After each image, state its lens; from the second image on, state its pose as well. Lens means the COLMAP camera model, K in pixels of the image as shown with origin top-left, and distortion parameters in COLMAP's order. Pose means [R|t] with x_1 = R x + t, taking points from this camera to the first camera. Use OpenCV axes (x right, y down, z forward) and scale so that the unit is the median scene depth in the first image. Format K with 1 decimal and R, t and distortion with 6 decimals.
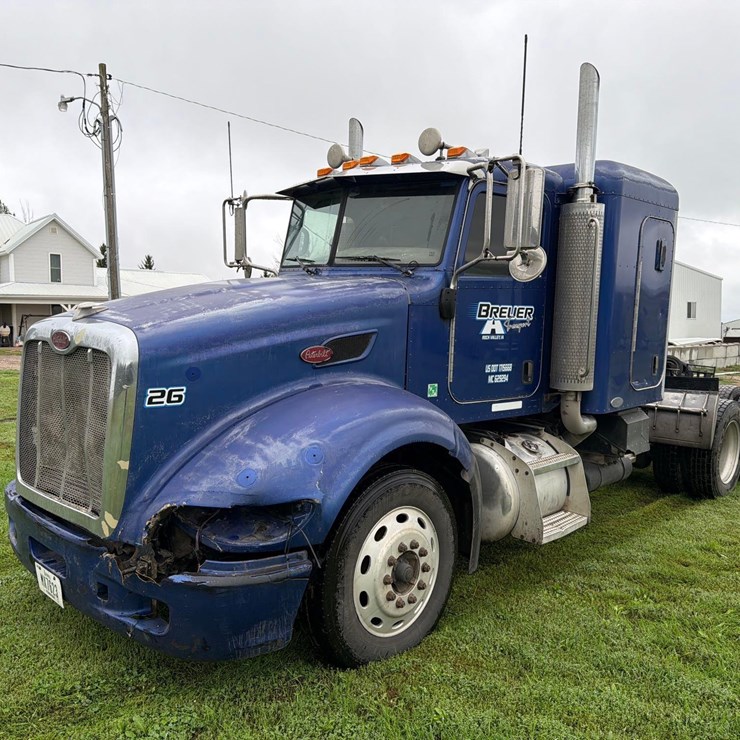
lens RADIAL K [[730.5, 0, 370.0], [0, 730.5, 370.0], [0, 0, 1]] dist [-0.005707, -0.008087]
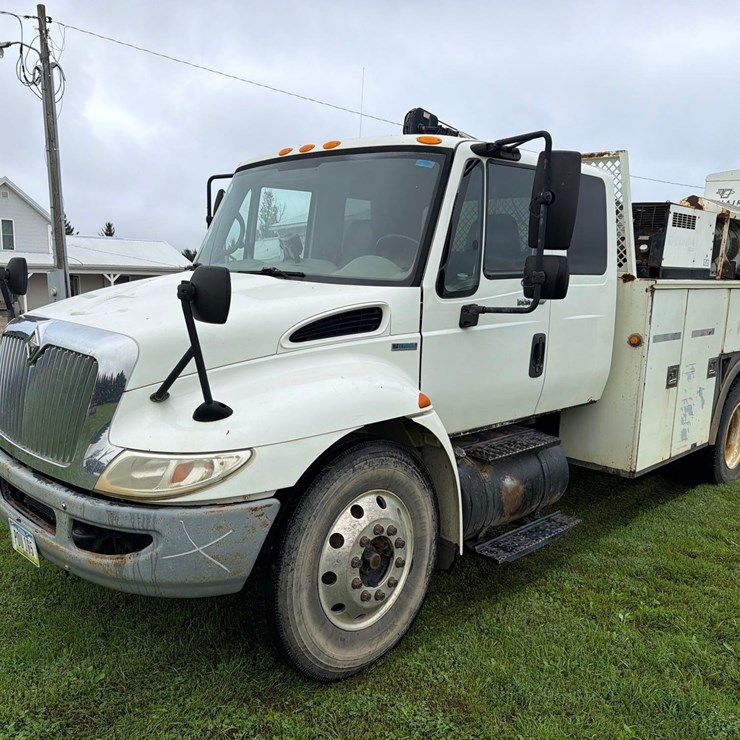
lens RADIAL K [[696.8, 0, 370.0], [0, 696.8, 370.0], [0, 0, 1]] dist [-0.043349, 0.005822]
pose [[0.999300, -0.006886, 0.036773, 0.011303], [0.005439, 0.999212, 0.039314, 0.006407], [-0.037015, -0.039087, 0.998550, 0.120842]]
